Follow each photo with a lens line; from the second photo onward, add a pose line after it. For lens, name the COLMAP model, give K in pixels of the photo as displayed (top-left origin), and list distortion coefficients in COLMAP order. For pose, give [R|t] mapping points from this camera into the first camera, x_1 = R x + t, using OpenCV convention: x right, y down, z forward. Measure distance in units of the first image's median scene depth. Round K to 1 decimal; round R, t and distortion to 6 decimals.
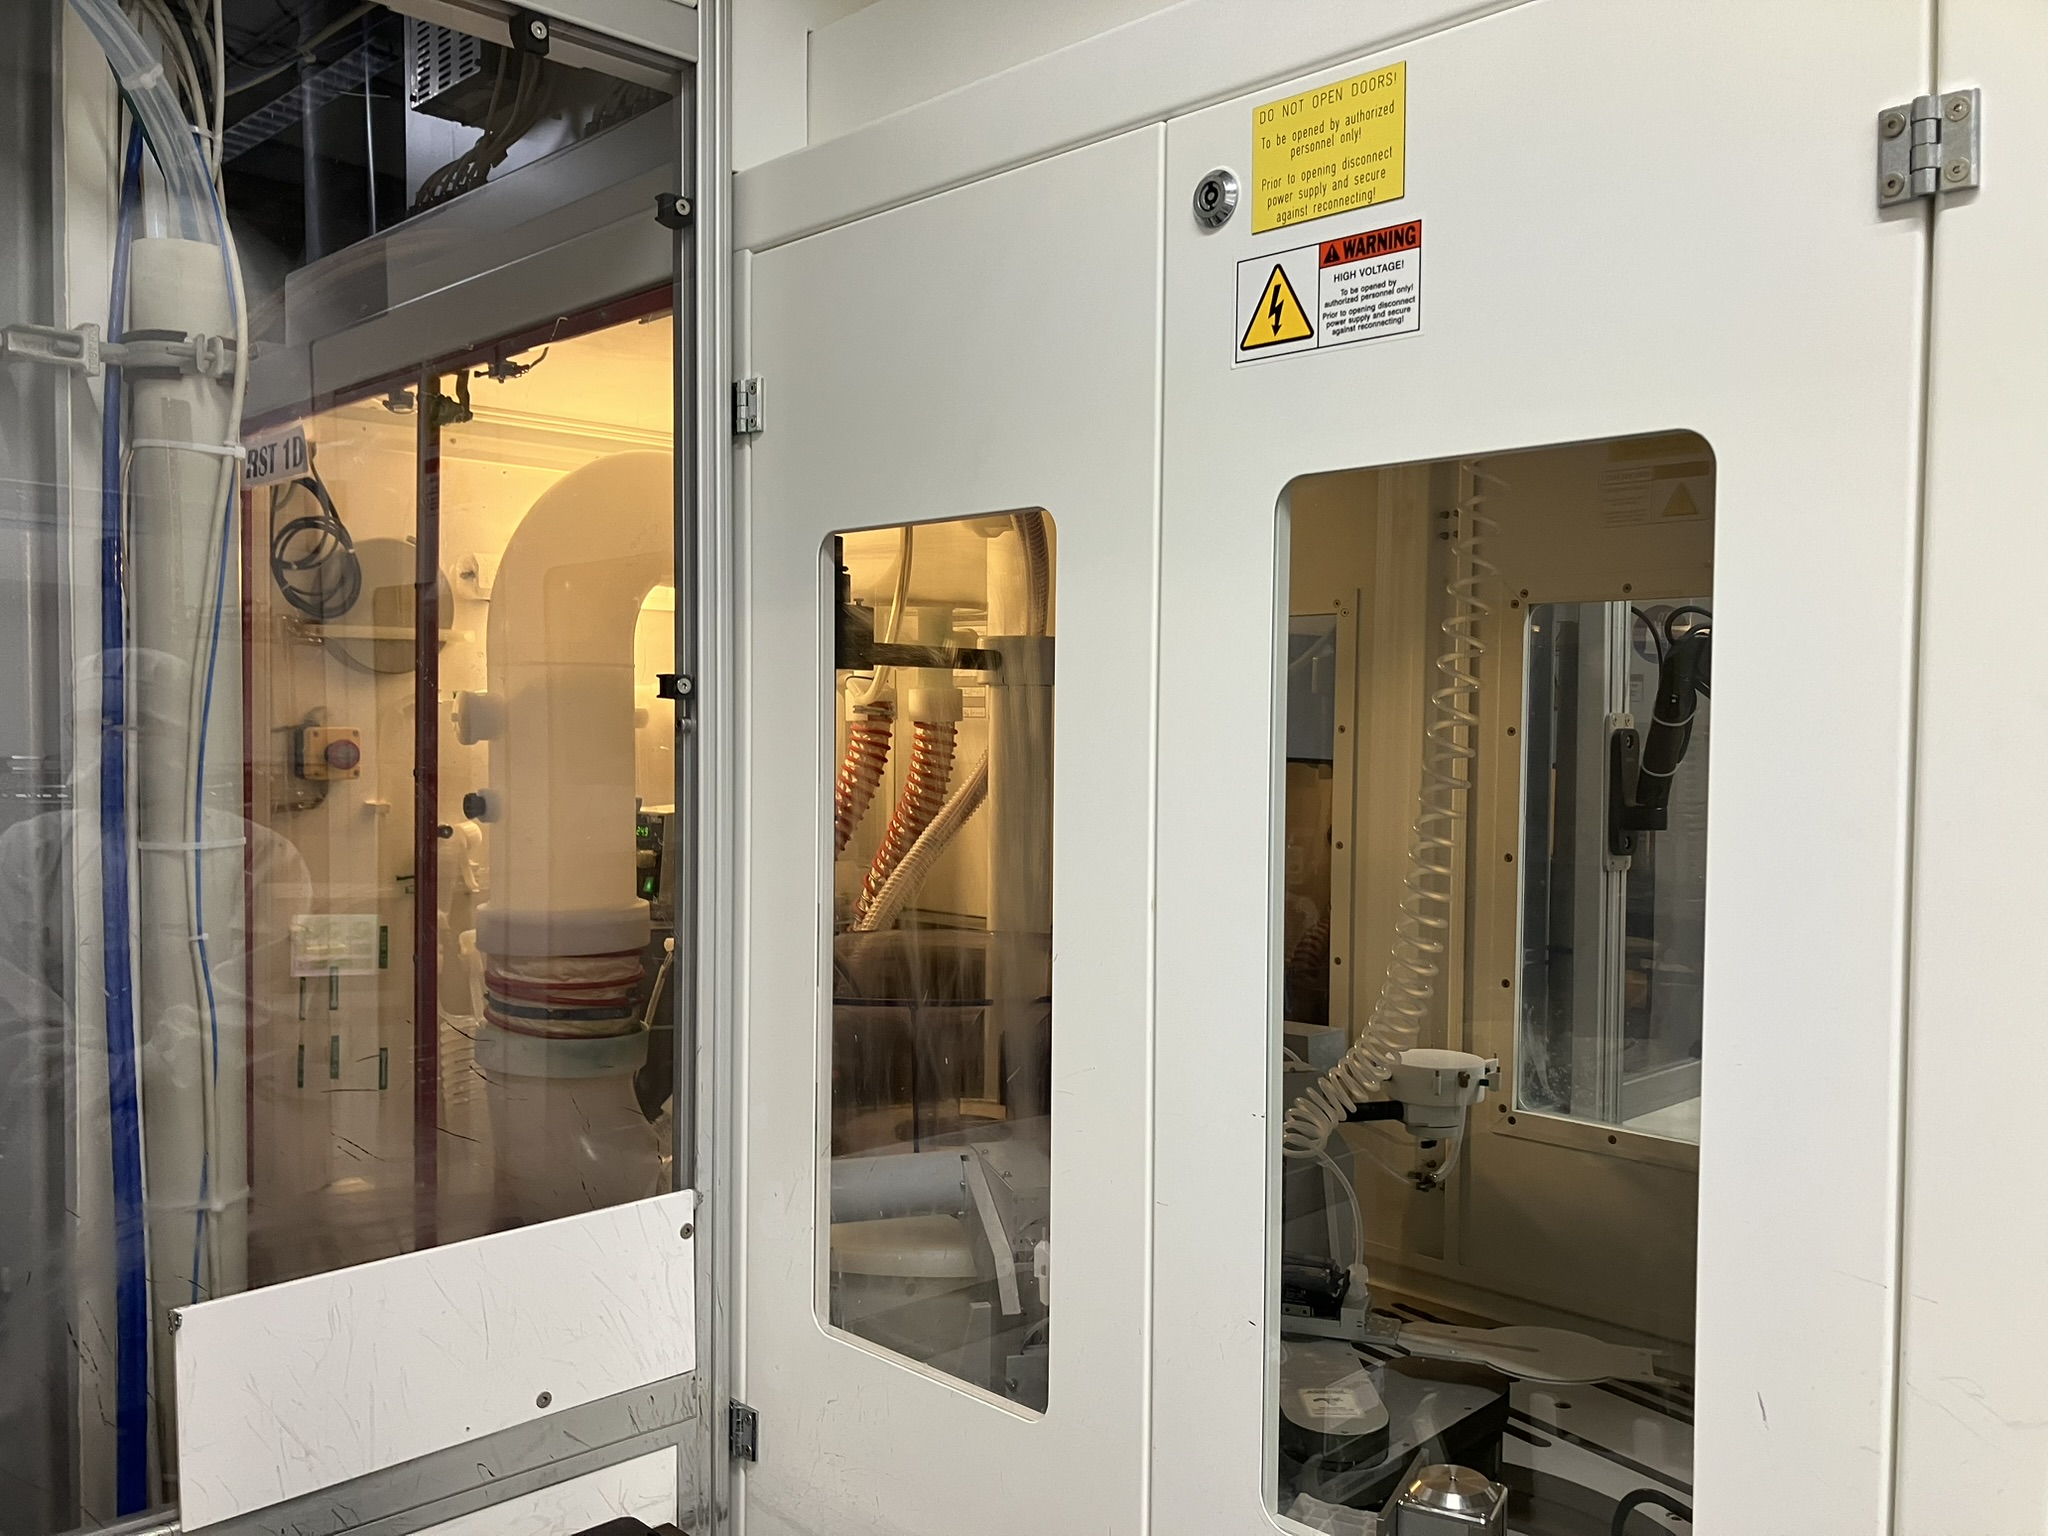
lens RADIAL K [[1673.7, 0, 1024.0], [0, 1673.7, 768.0], [0, 0, 1]] dist [0.026444, -0.001258]
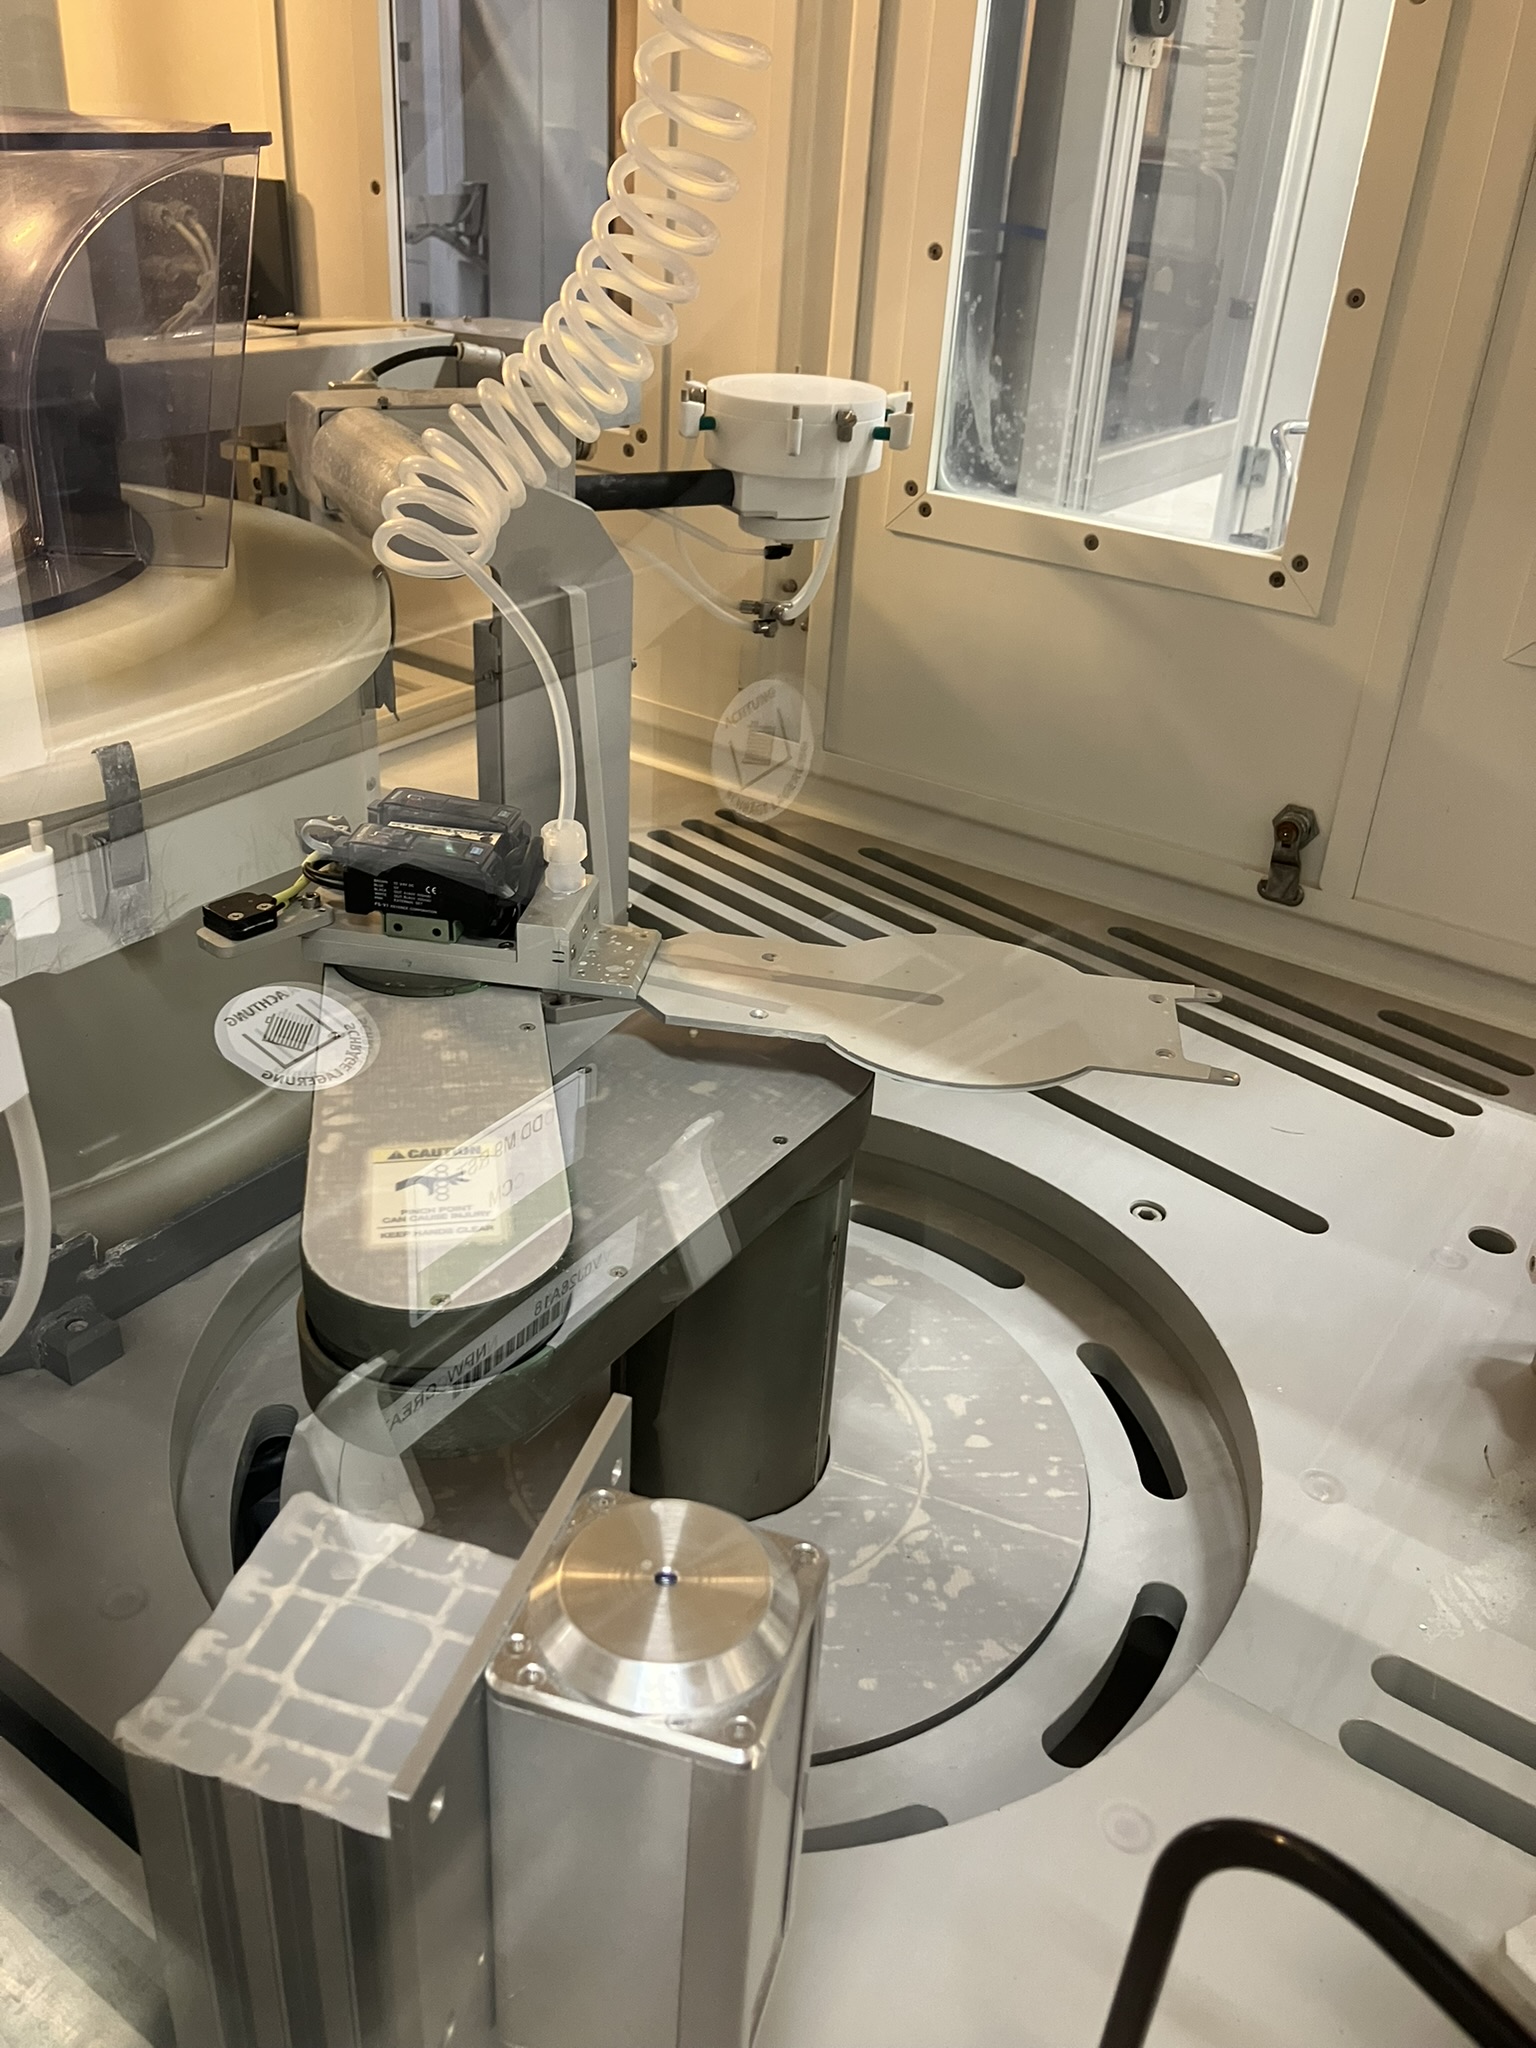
lens RADIAL K [[1673.7, 0, 768.0], [0, 1673.7, 1024.0], [0, 0, 1]] dist [0.026444, -0.001258]
pose [[0.982088, -0.052275, 0.181025, 0.129757], [-0.039088, 0.883321, 0.467136, 0.103479], [-0.184323, -0.465844, 0.865456, 0.448473]]
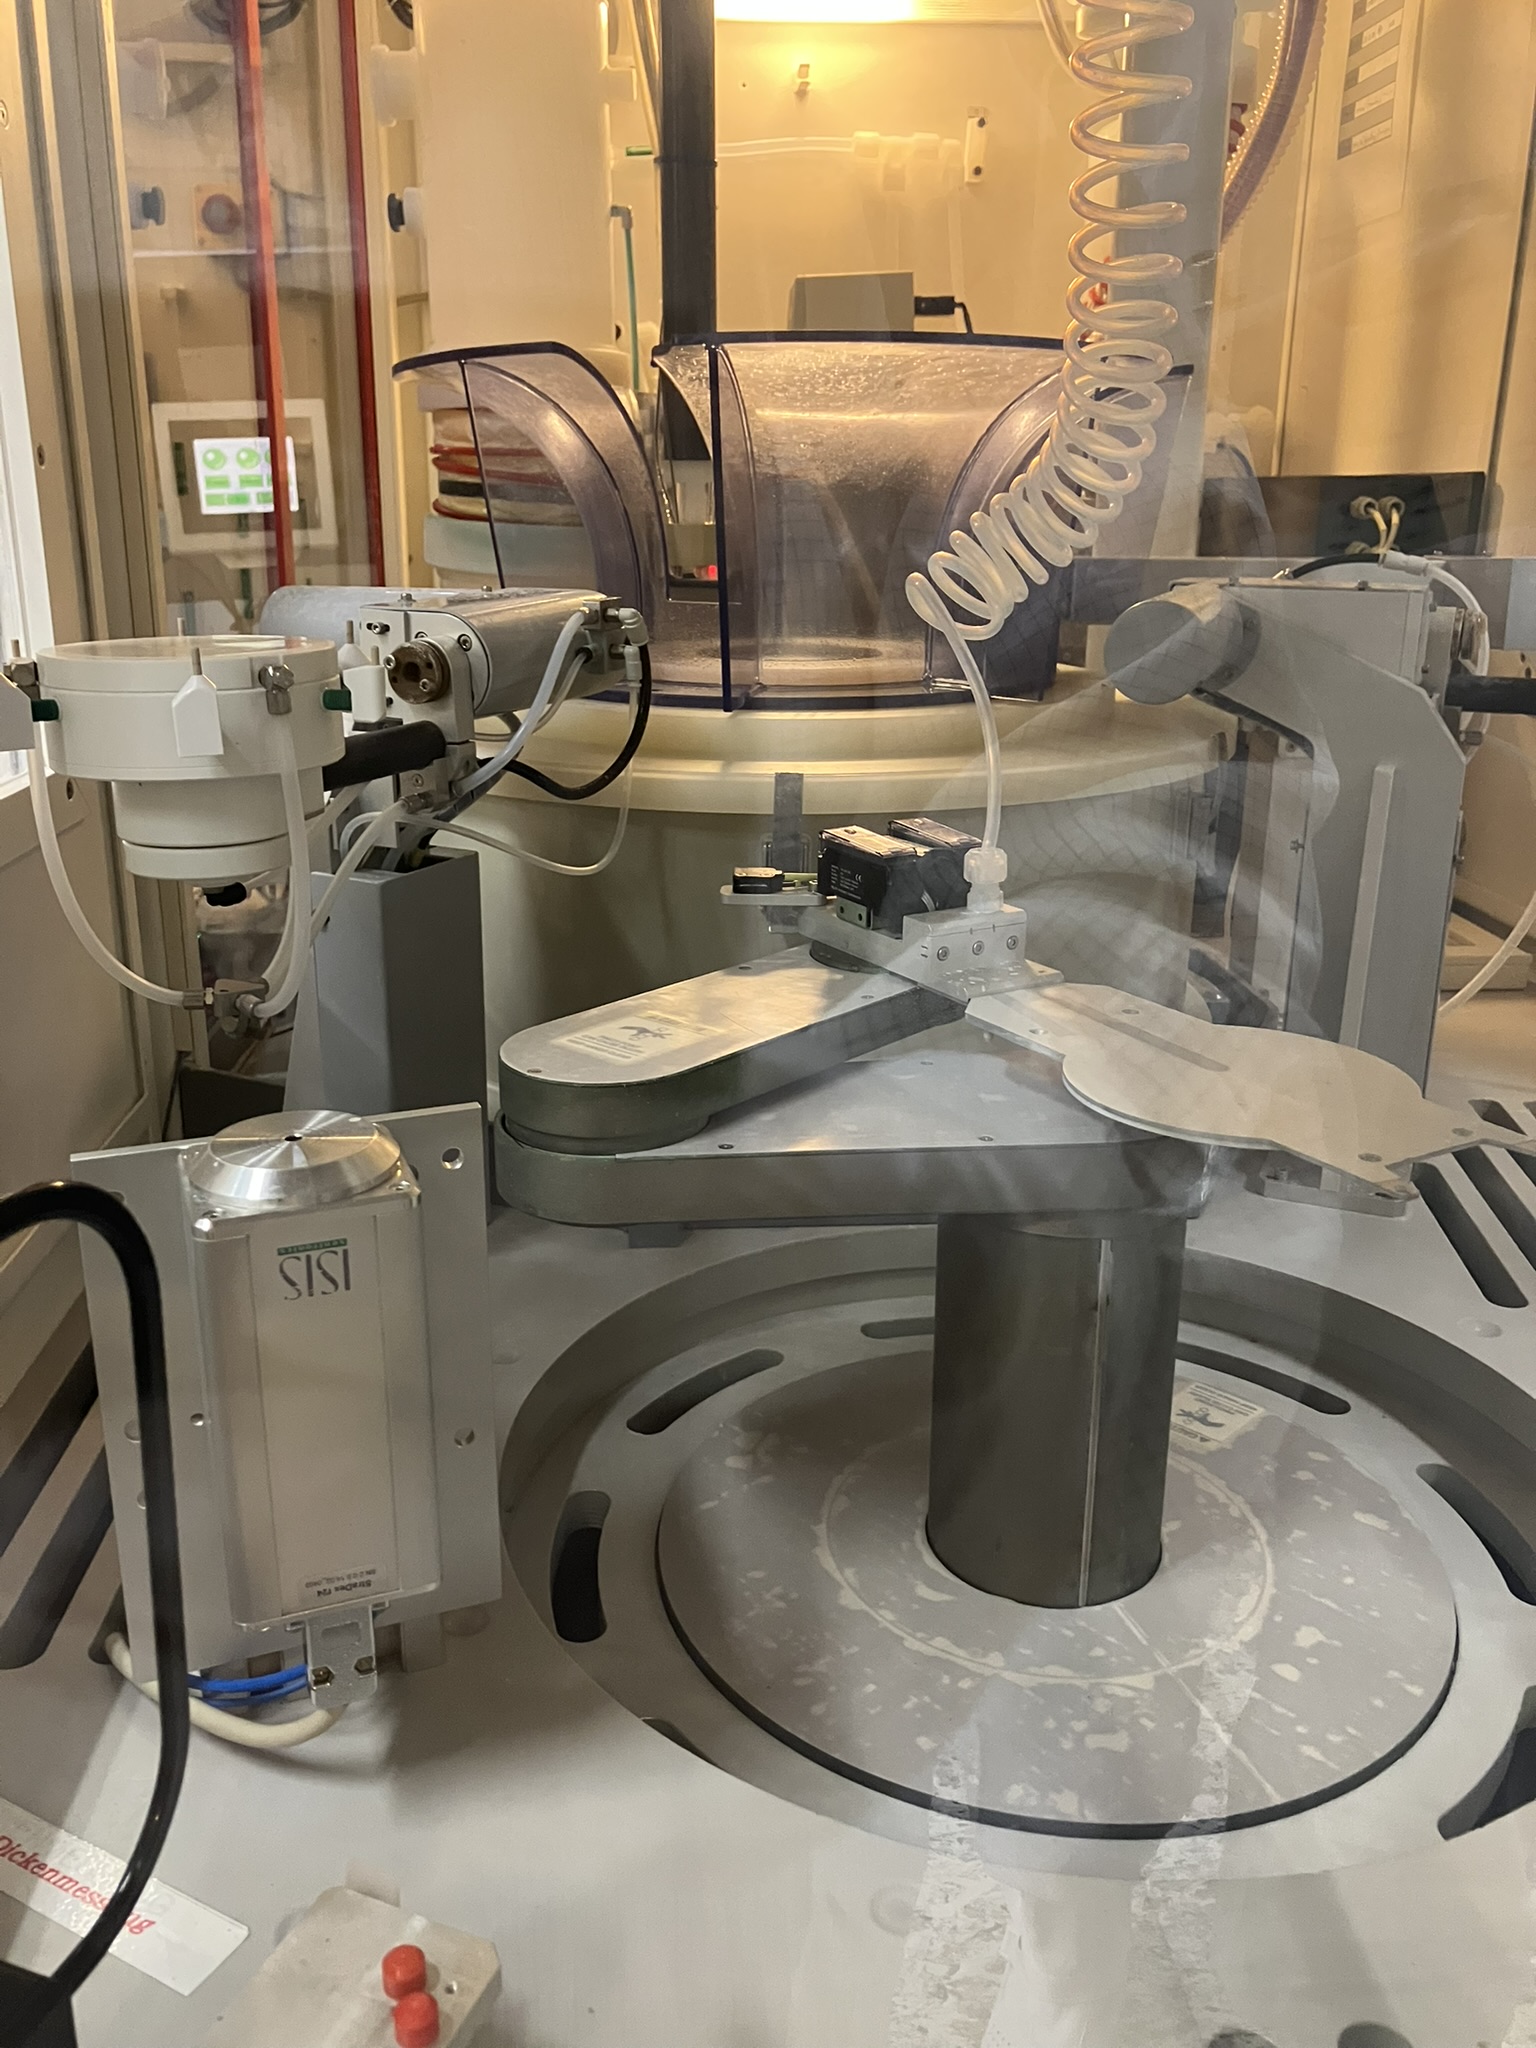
lens RADIAL K [[1742.0, 0, 768.0], [0, 1742.0, 1024.0], [0, 0, 1]] dist [0.004972, -0.001692]
pose [[0.756631, 0.184857, -0.627166, 0.365457], [-0.011020, 0.962670, 0.270452, 0.159096], [0.653749, -0.197721, 0.730424, 0.441969]]
